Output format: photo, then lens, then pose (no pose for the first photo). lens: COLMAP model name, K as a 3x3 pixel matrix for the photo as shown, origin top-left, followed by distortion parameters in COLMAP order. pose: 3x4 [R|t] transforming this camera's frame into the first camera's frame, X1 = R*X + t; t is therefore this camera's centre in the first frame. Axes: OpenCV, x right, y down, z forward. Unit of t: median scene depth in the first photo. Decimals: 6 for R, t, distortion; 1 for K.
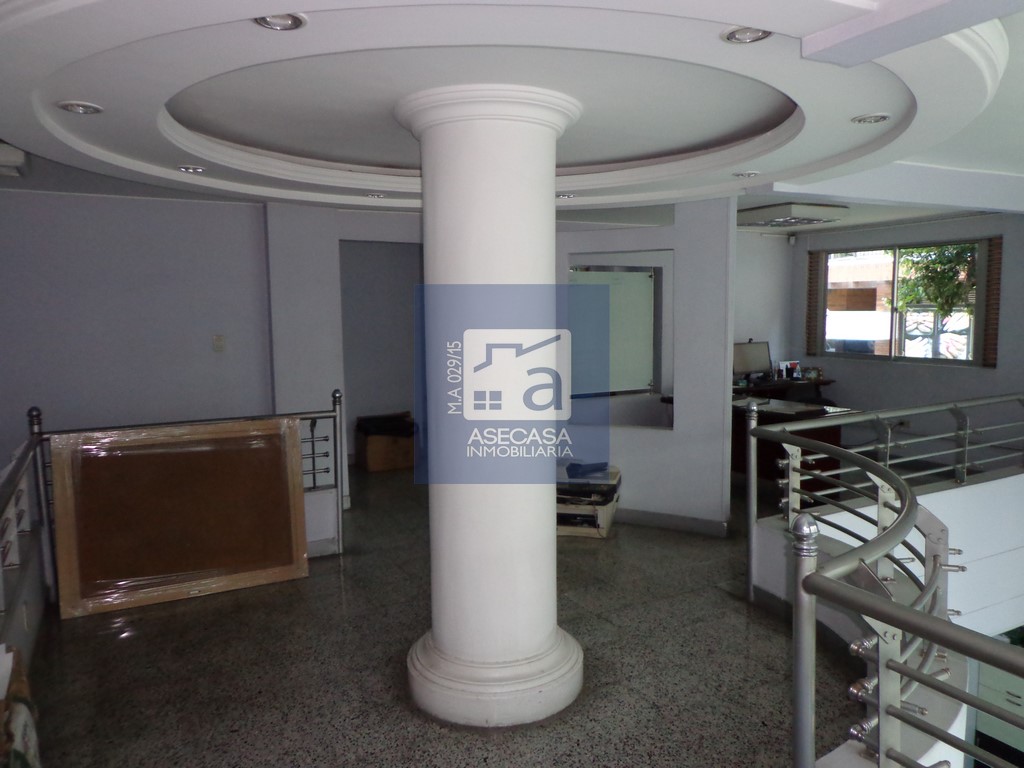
lens RADIAL K [[749.9, 0, 512.7], [0, 749.9, 387.4], [0, 0, 1]] dist [-0.002735, -0.004392]
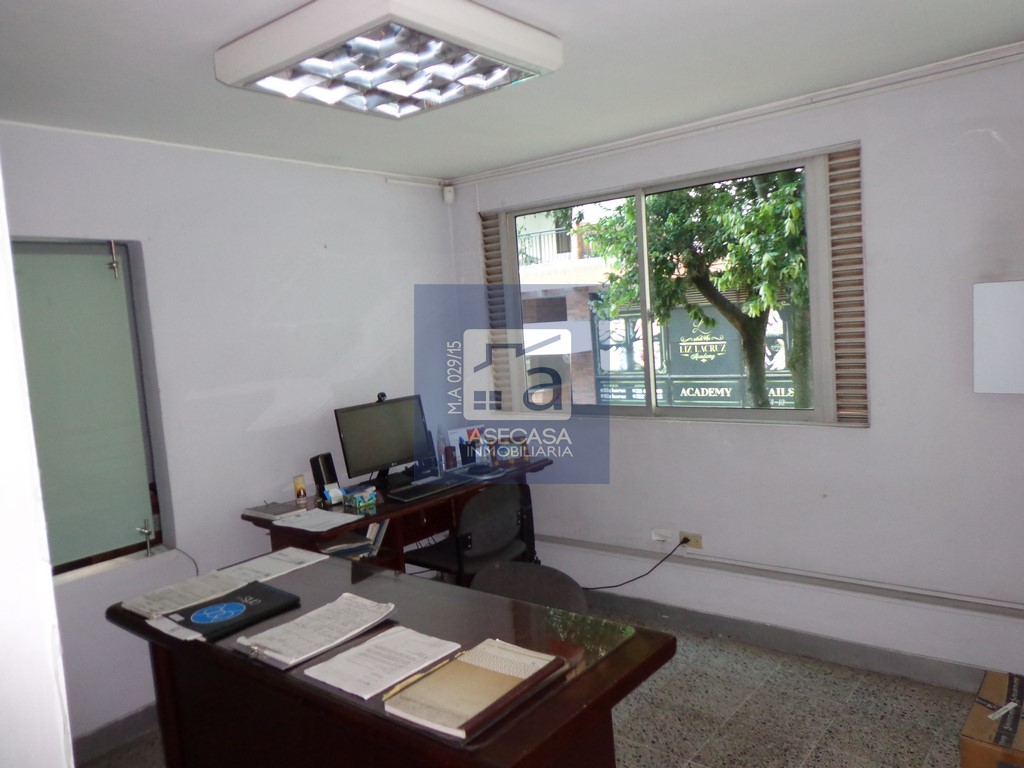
lens RADIAL K [[749.9, 0, 514.5], [0, 749.9, 384.0], [0, 0, 1]] dist [-0.002735, -0.004392]
pose [[0.922308, -0.086574, 0.376634, 0.087704], [0.099269, 0.994957, -0.014389, -0.022499], [-0.373489, 0.050659, 0.926250, 0.214251]]
